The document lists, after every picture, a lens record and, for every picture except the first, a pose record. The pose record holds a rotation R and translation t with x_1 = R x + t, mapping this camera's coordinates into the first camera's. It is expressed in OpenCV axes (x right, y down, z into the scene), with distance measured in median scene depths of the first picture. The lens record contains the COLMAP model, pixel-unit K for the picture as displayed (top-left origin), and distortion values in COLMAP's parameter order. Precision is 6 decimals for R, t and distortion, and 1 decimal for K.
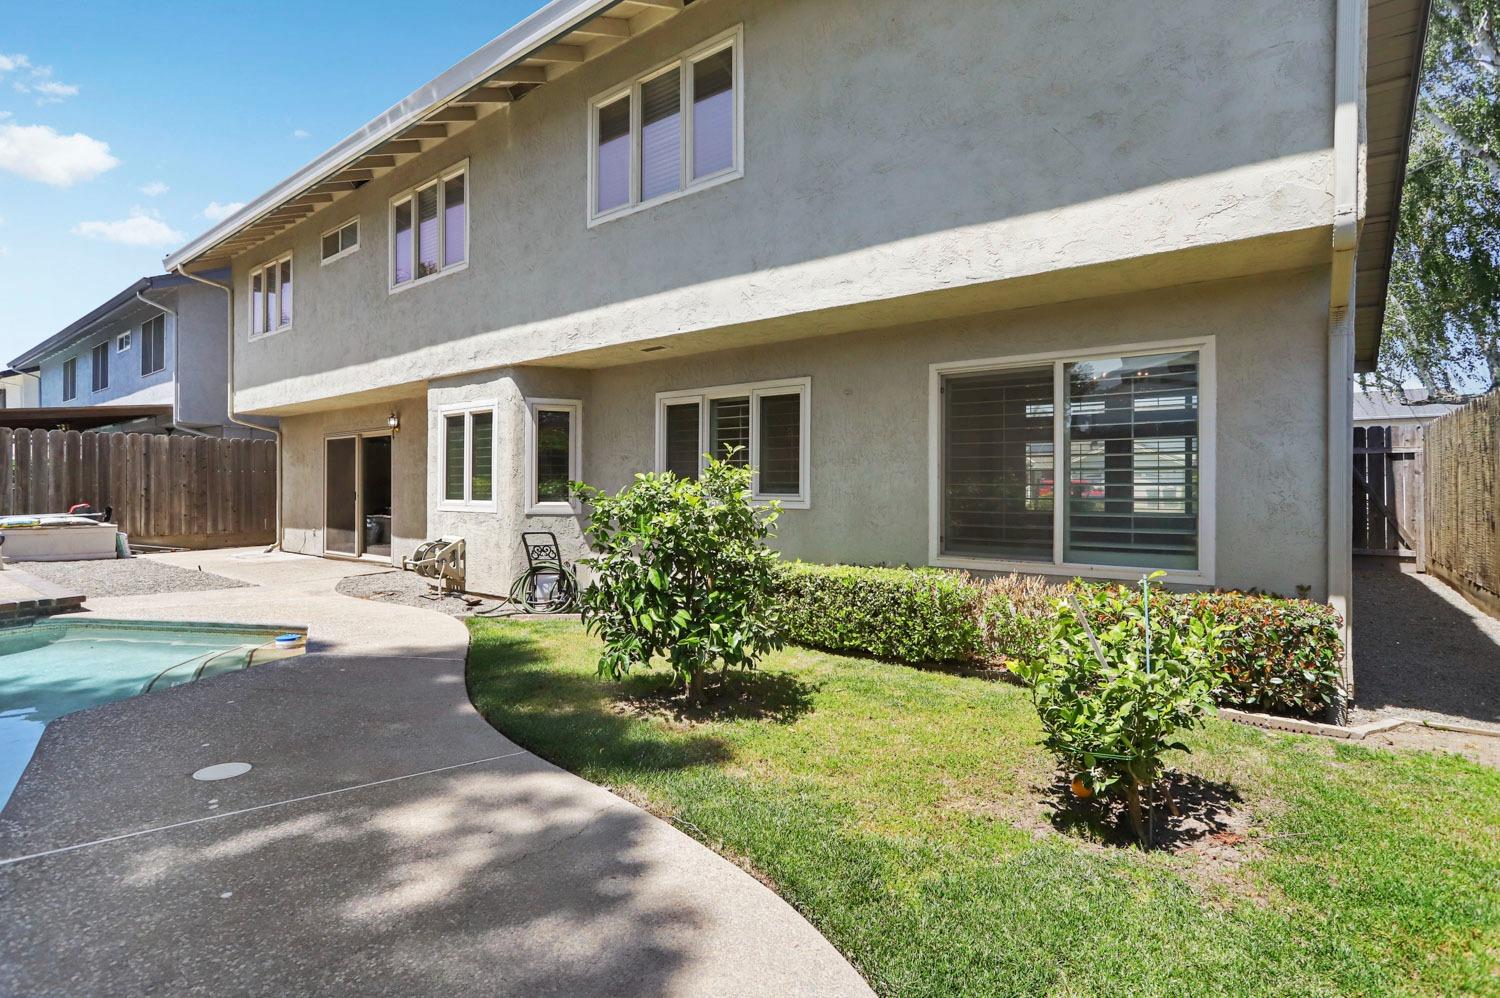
lens RADIAL K [[730.9, 0, 760.0], [0, 730.9, 486.8], [0, 0, 1]] dist [-0.078989, 0.036078]
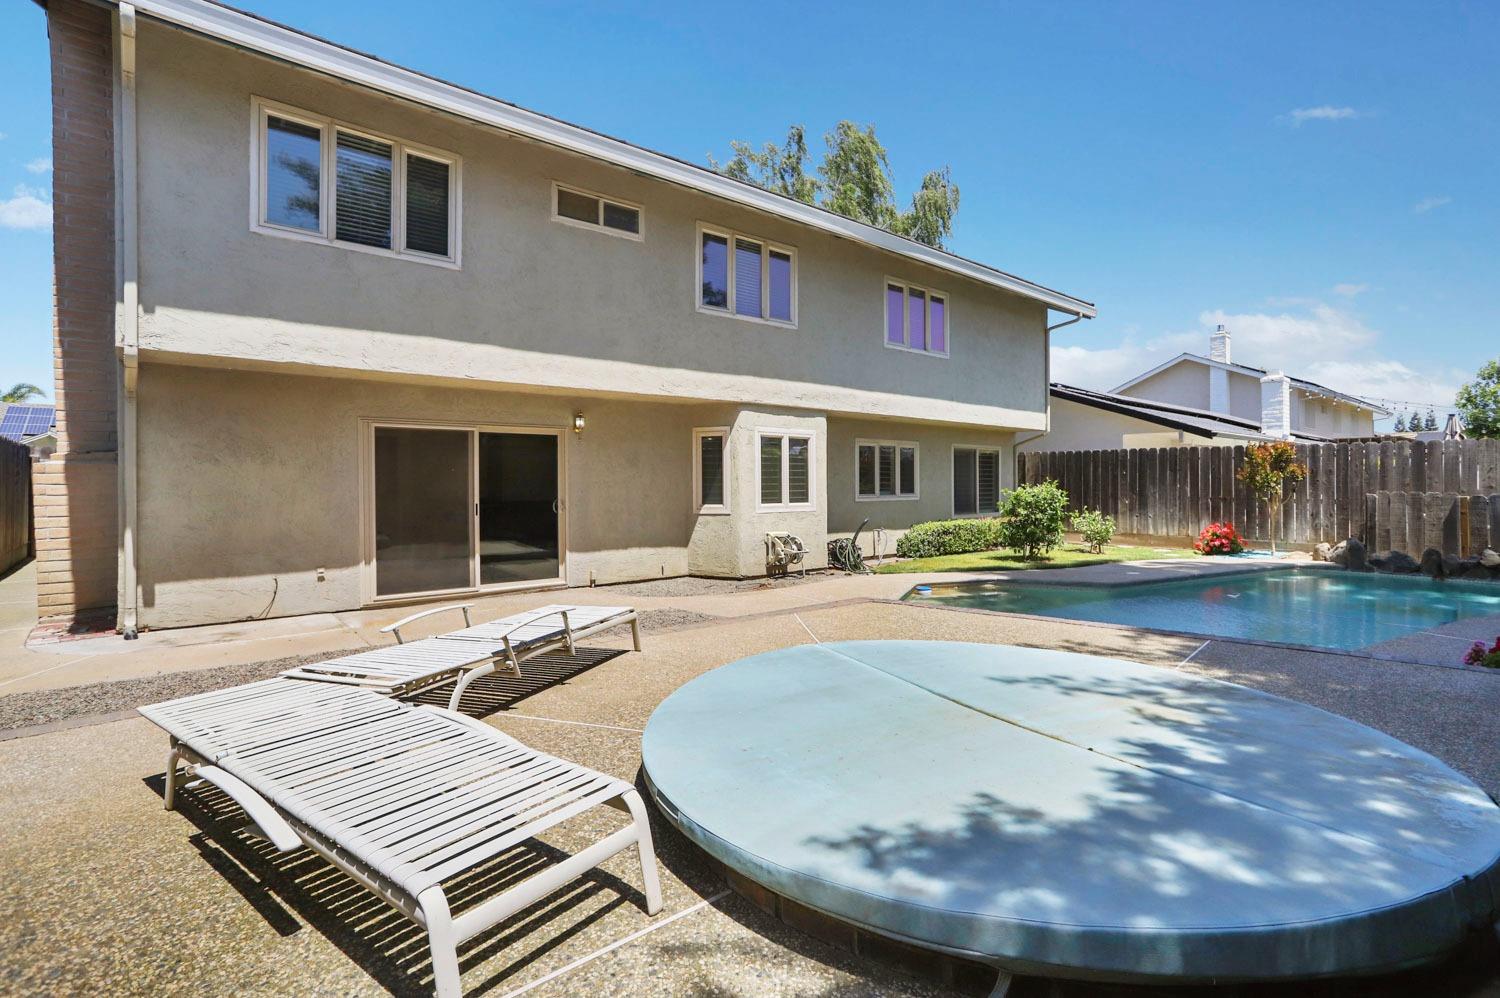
lens RADIAL K [[718.3, 0, 765.4], [0, 718.3, 492.9], [0, 0, 1]] dist [-0.074122, 0.023493]
pose [[0.216513, -0.012076, 0.976205, -1.745664], [0.007688, 0.999914, 0.010664, -0.014923], [-0.976250, 0.005196, 0.216587, 0.775866]]
